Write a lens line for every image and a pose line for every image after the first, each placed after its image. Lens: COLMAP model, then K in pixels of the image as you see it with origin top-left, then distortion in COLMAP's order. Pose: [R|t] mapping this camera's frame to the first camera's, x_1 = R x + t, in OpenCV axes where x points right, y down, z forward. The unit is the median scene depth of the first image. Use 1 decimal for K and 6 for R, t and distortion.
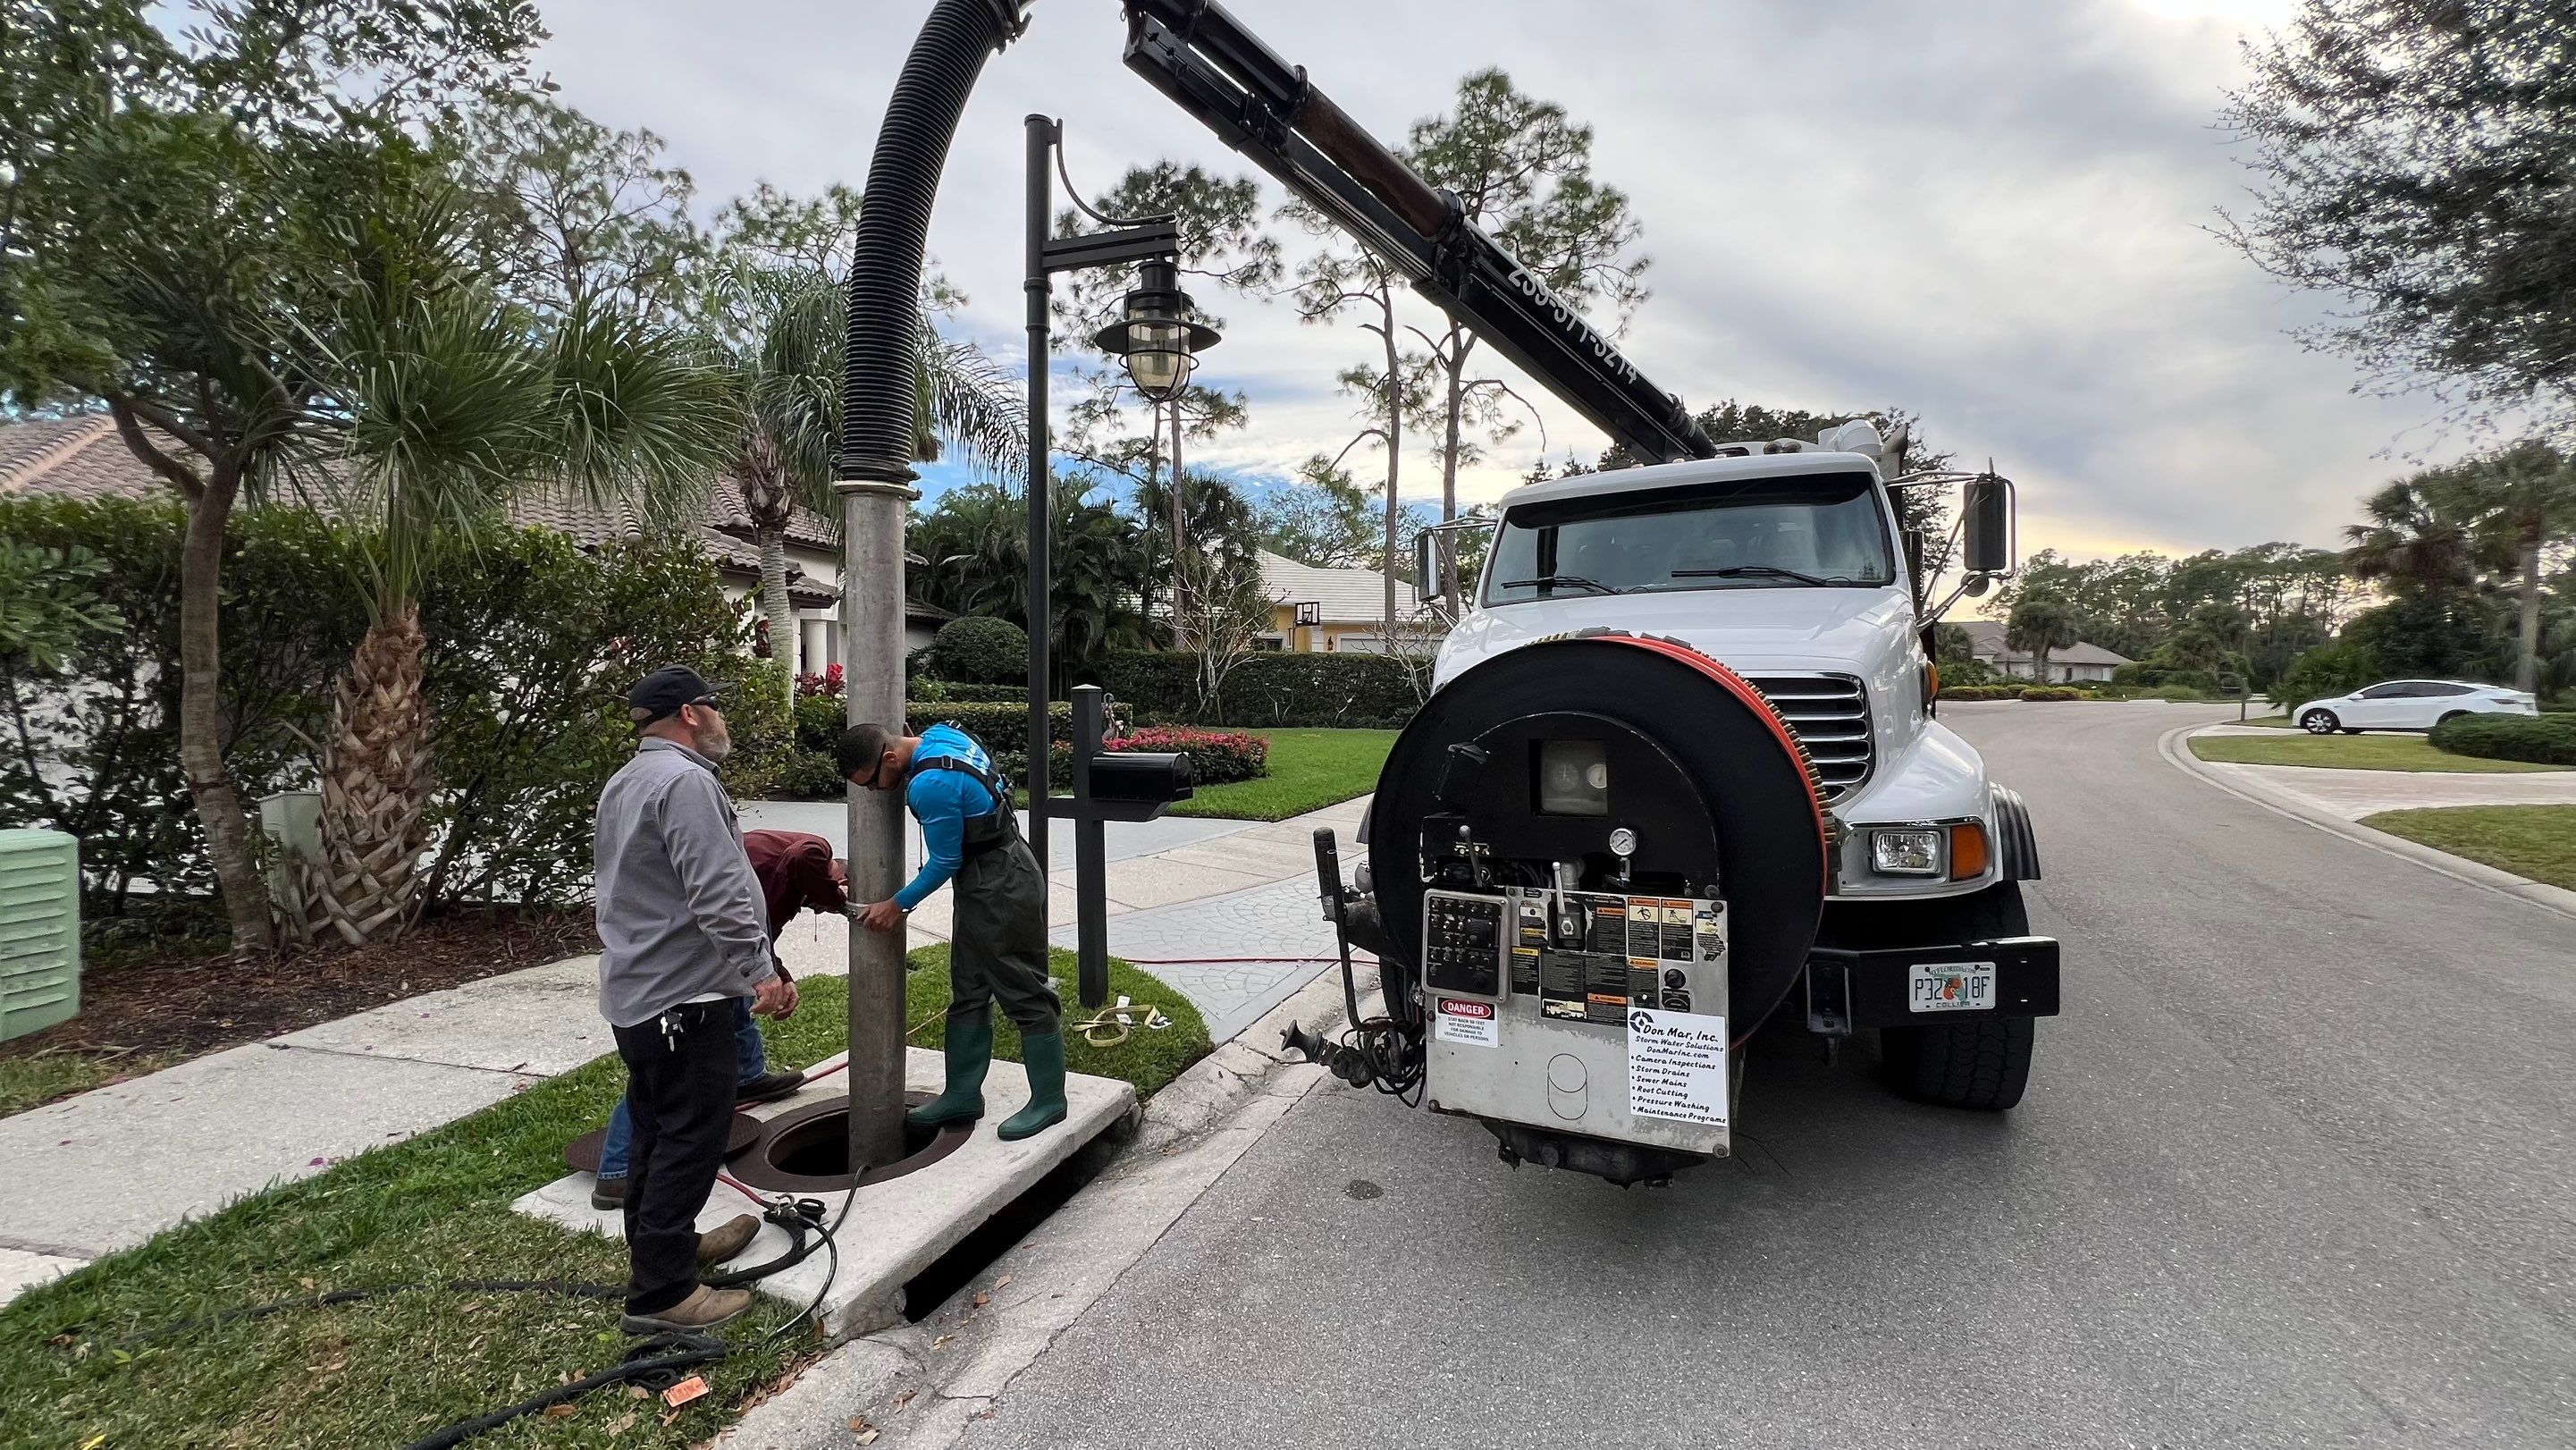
lens RADIAL K [[1065.9, 0, 1282.2], [0, 1065.9, 726.1], [0, 0, 1]] dist [0.007805, 0.000421]
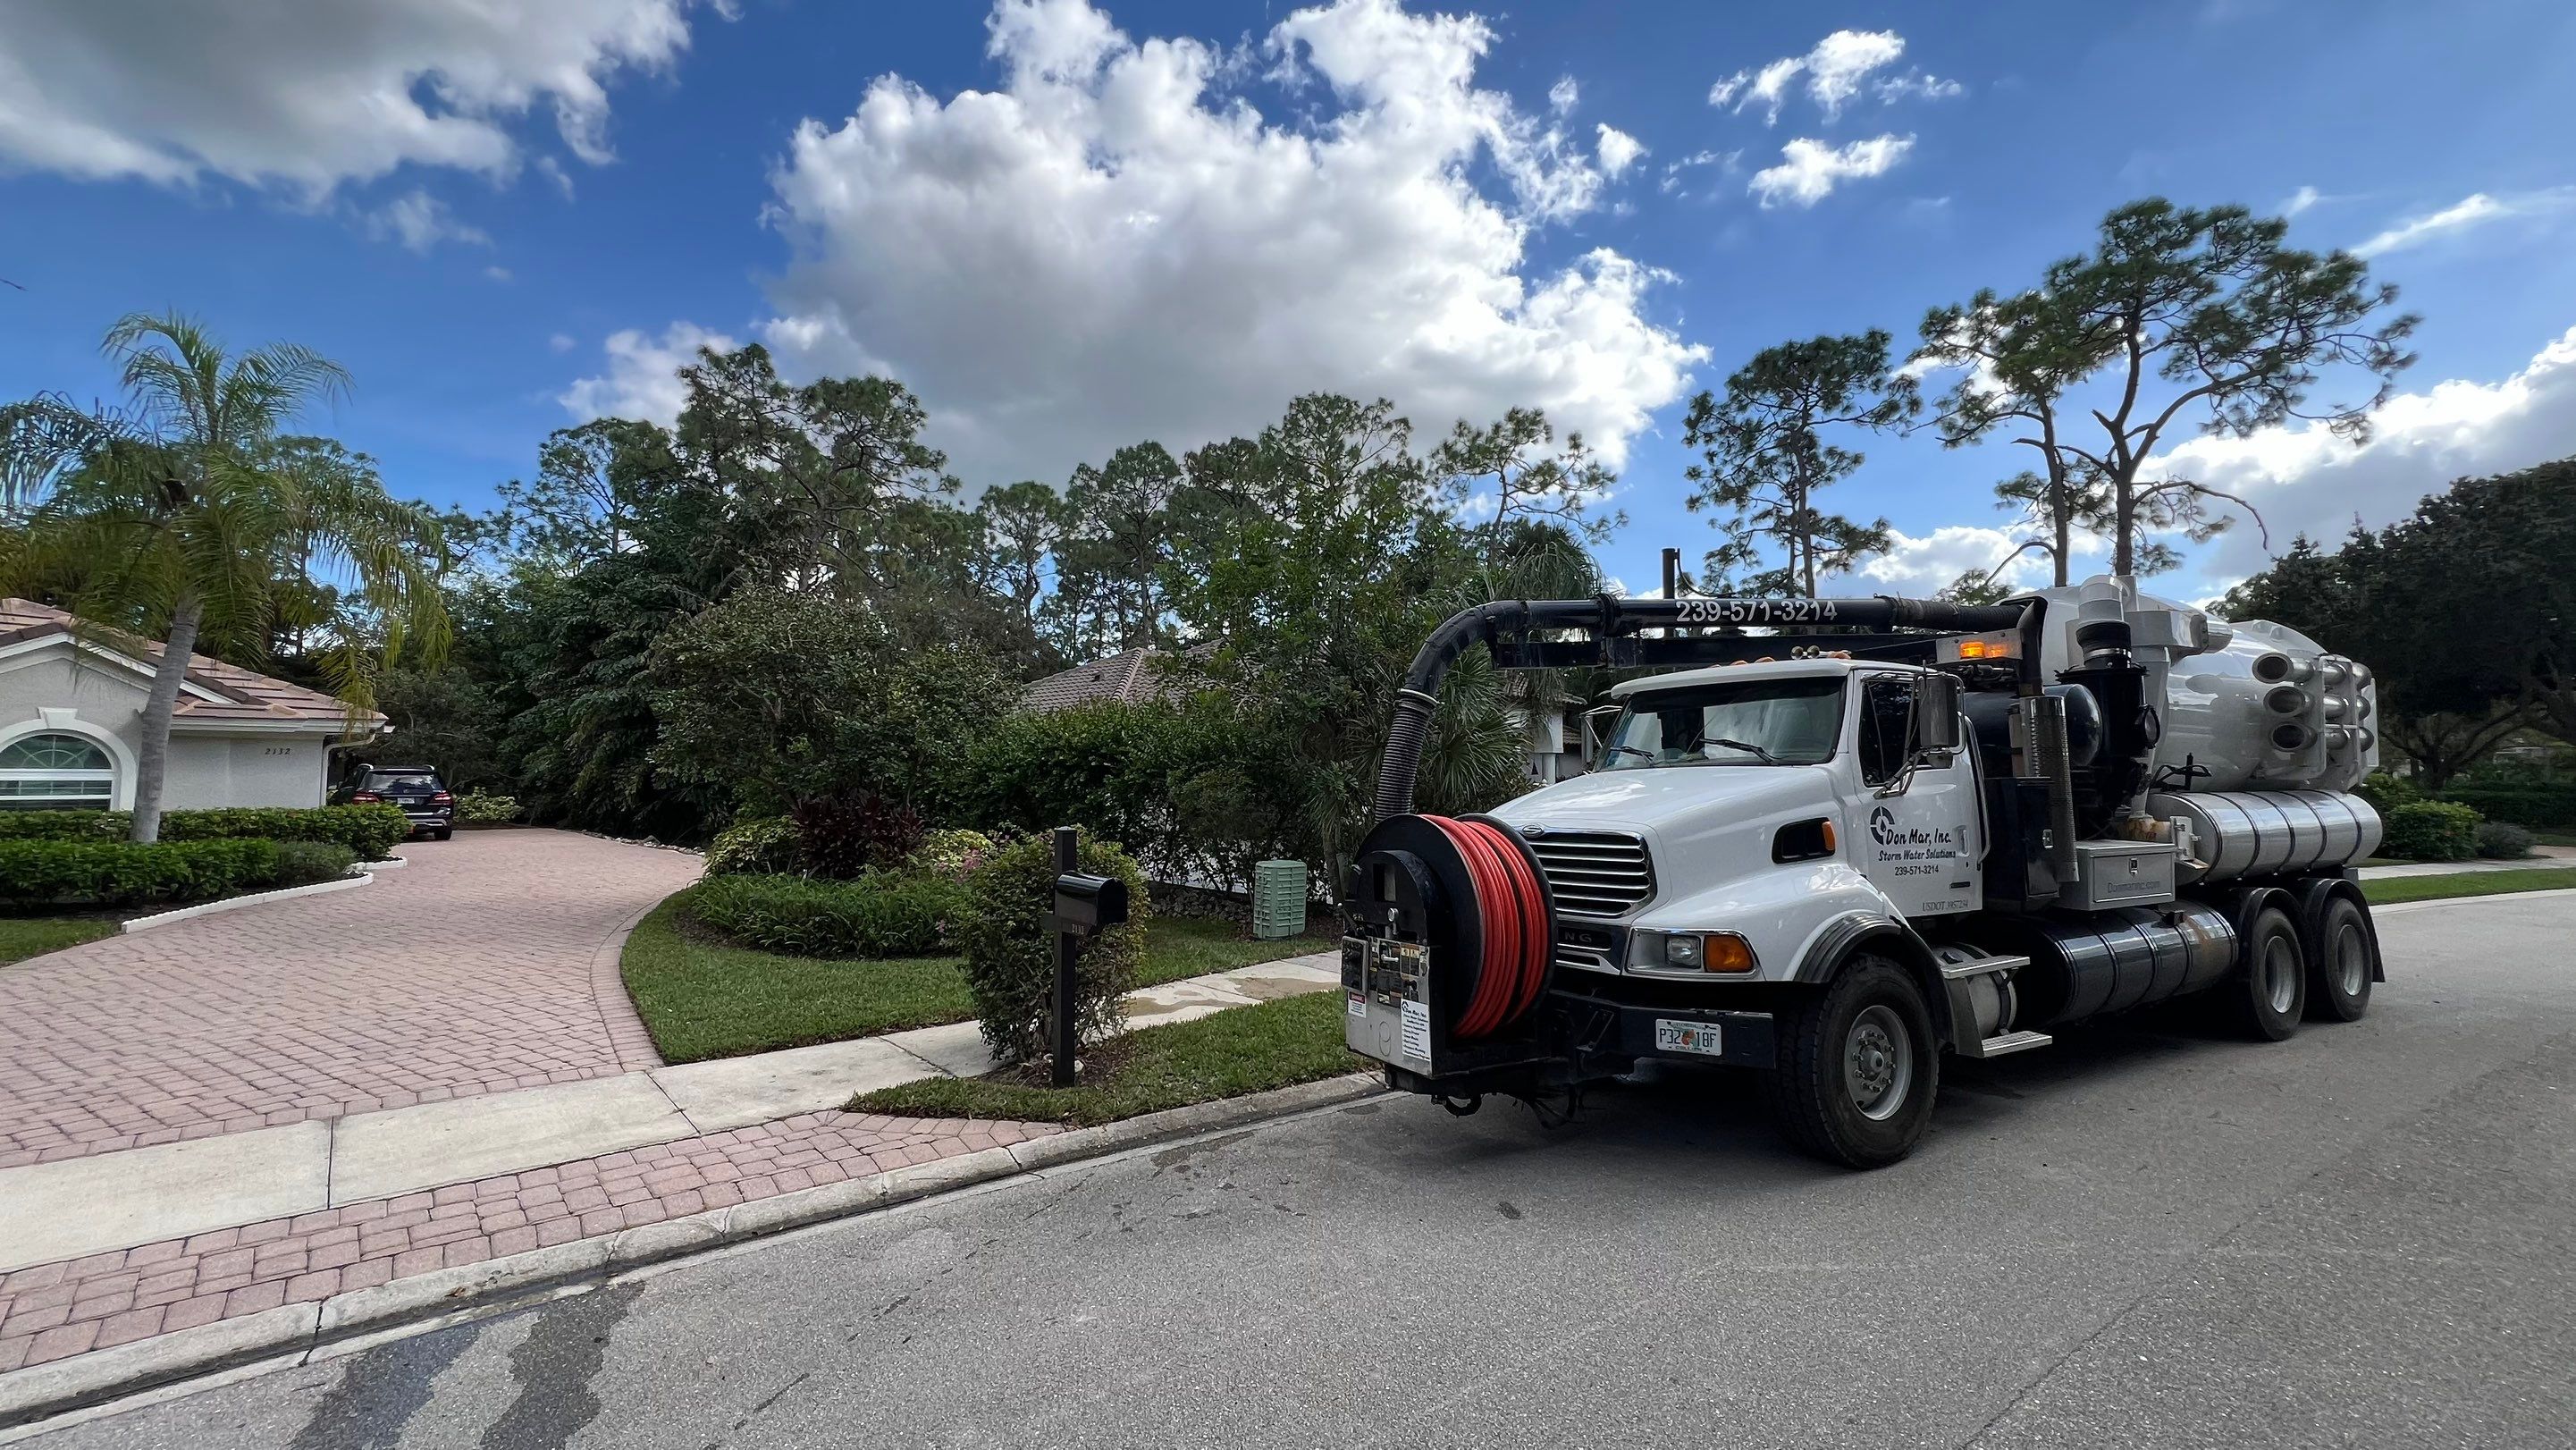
lens RADIAL K [[1065.9, 0, 1283.3], [0, 1065.9, 746.6], [0, 0, 1]] dist [0.007805, 0.000421]
pose [[0.829870, -0.019598, -0.557613, 0.059289], [-0.022690, 0.997371, -0.068823, -0.010606], [0.557496, 0.069766, 0.827243, -0.179584]]
